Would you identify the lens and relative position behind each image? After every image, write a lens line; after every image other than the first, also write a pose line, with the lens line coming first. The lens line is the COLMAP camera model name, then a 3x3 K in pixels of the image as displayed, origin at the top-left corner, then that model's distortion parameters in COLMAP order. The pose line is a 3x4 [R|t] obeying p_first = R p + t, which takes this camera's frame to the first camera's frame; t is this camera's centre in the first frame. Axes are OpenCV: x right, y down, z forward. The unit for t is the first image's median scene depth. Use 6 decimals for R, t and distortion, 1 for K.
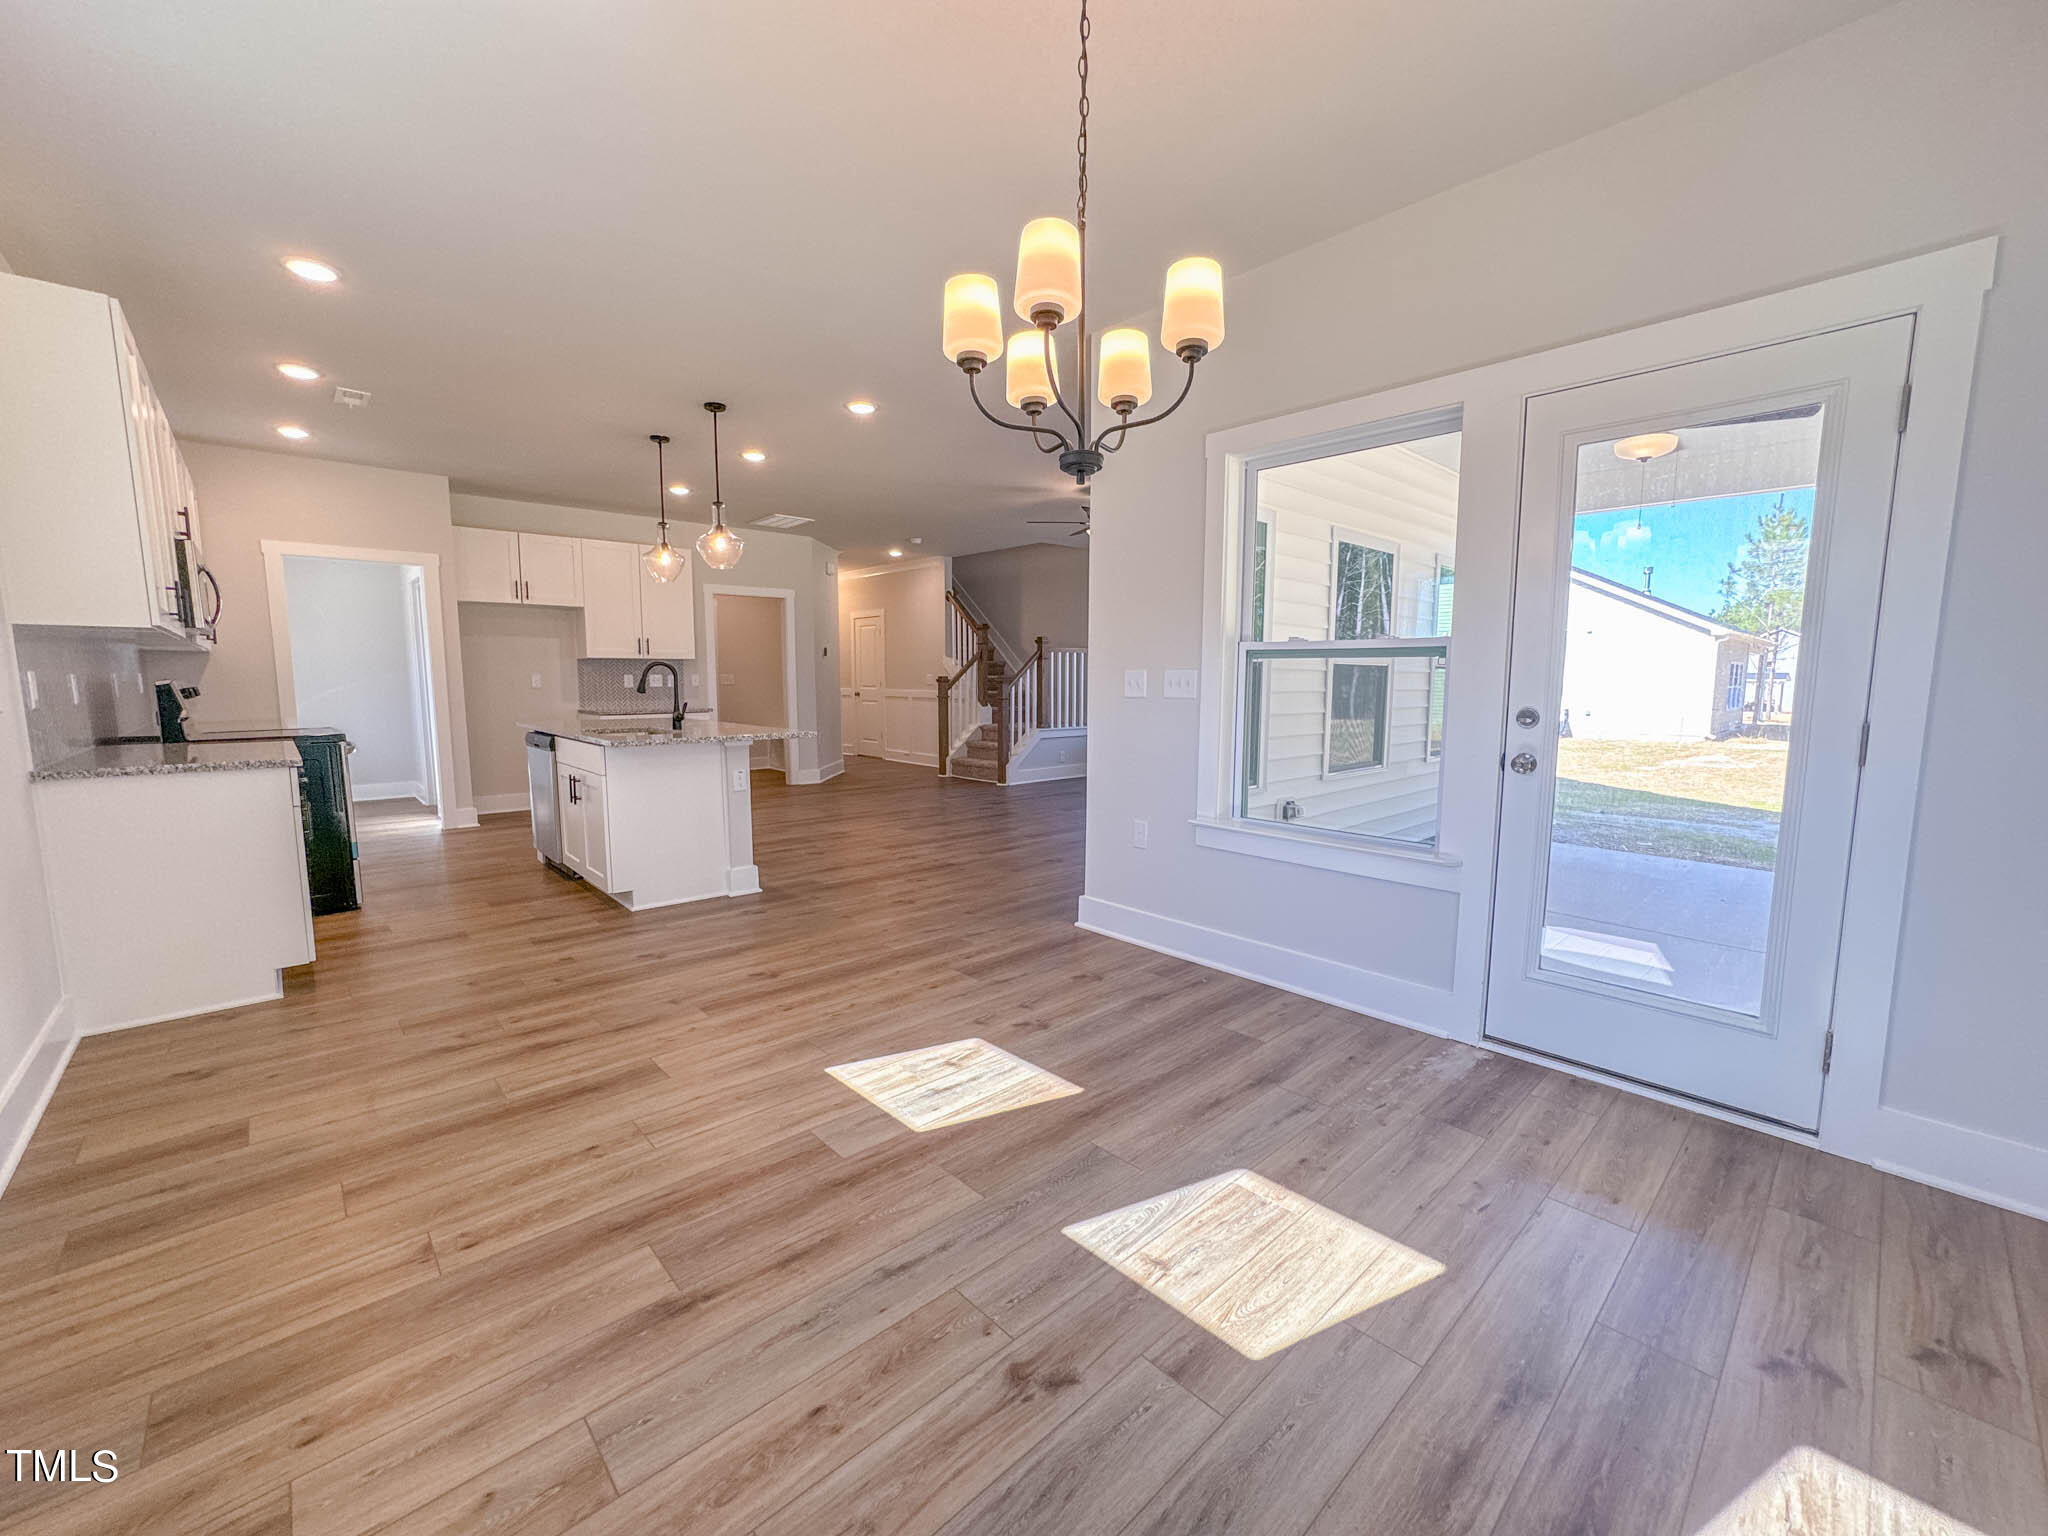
lens RADIAL K [[830.7, 0, 1014.4], [0, 830.7, 766.7], [0, 0, 1]] dist [-0.030757, 0.013063]
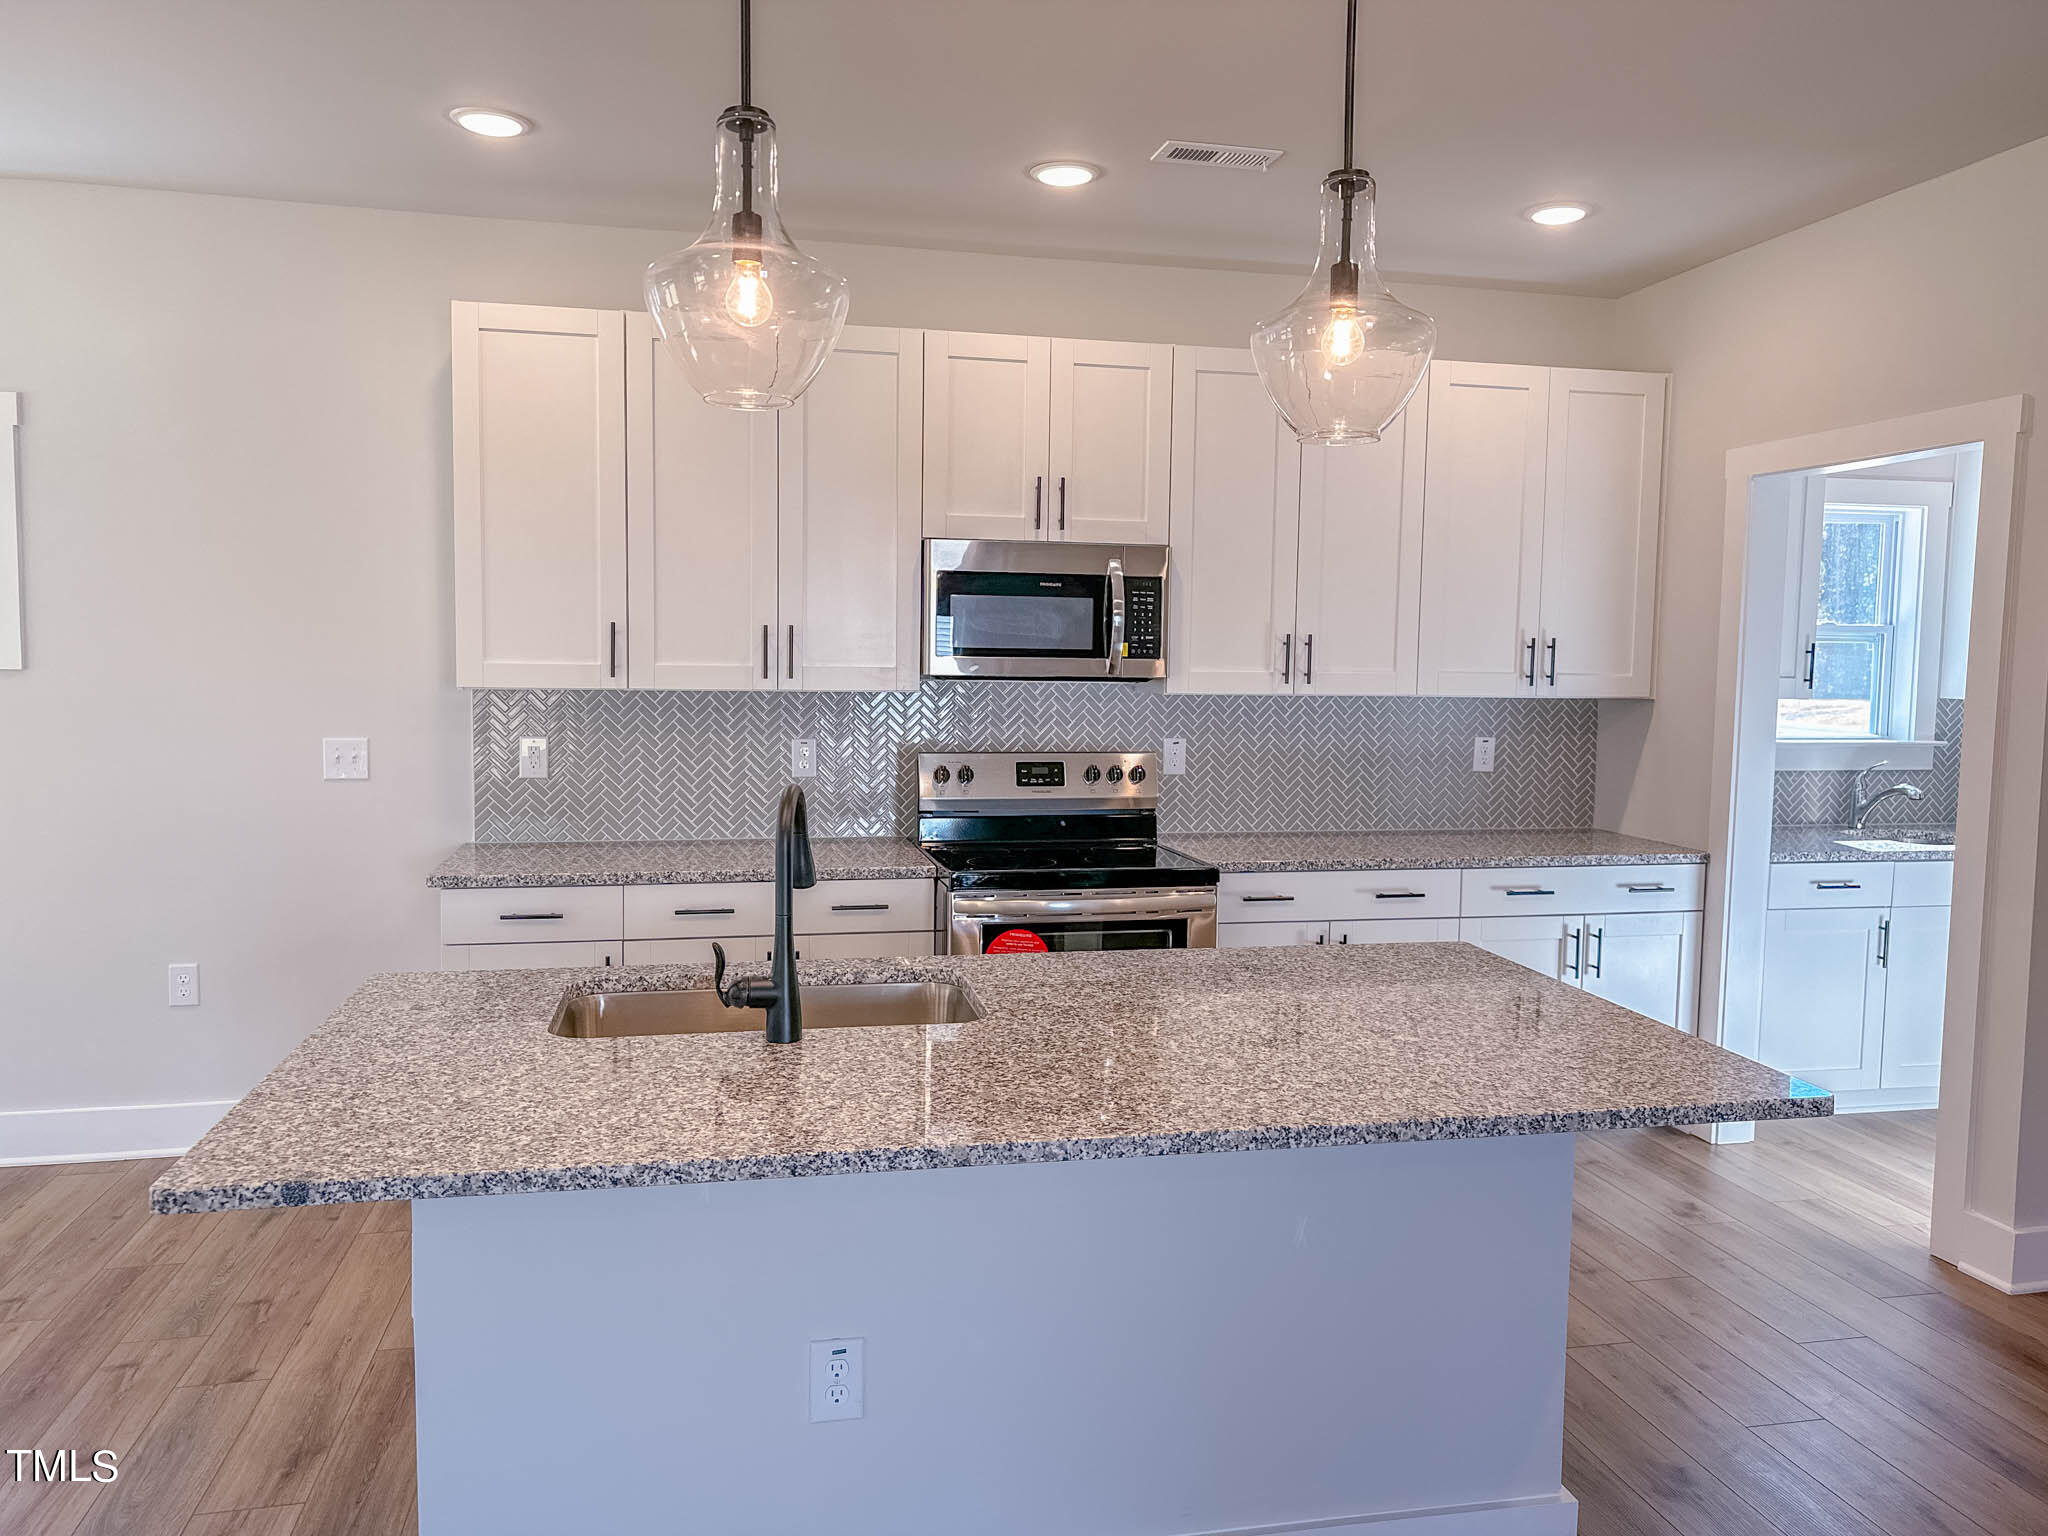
lens RADIAL K [[1454.8, 0, 1018.4], [0, 1454.8, 758.1], [0, 0, 1]] dist [0.004163, 0.009657]
pose [[-0.497532, 0.058106, -0.865497, -0.050764], [-0.109112, 0.985637, 0.128895, -0.261288], [0.860556, 0.158566, -0.484046, 1.627620]]
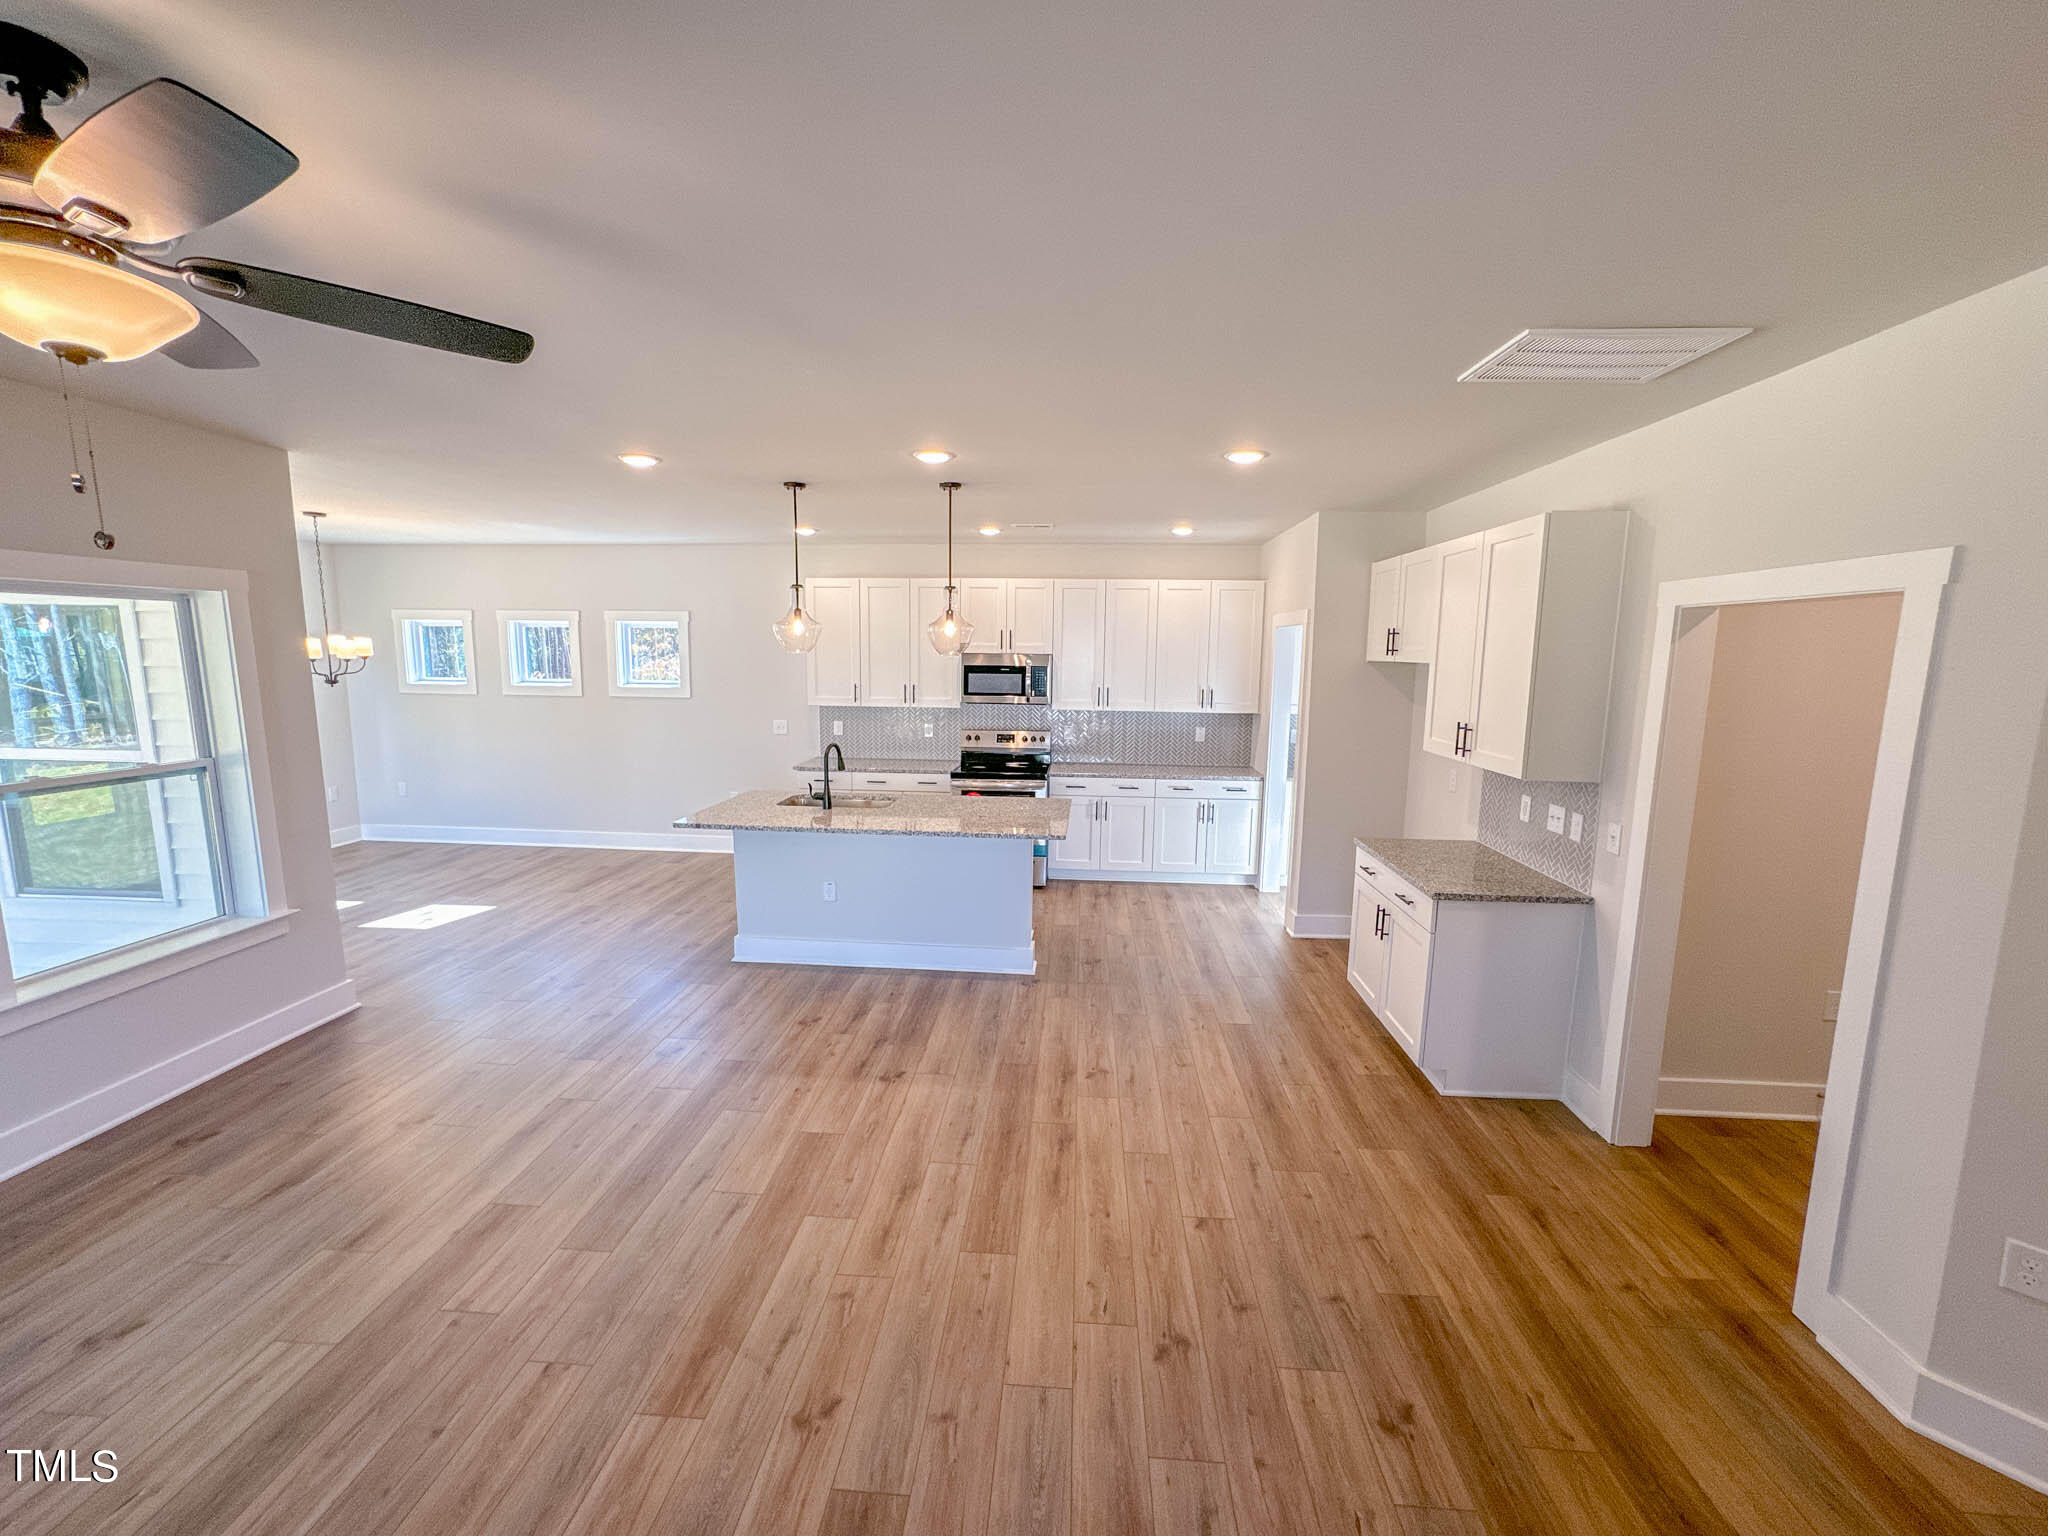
lens RADIAL K [[830.7, 0, 1022.4], [0, 830.7, 769.1], [0, 0, 1]] dist [-0.030757, 0.013063]
pose [[-0.721442, 0.089824, -0.686624, 0.165510], [-0.086827, 0.971992, 0.218387, -0.438666], [0.687009, 0.217171, -0.693437, 2.396786]]
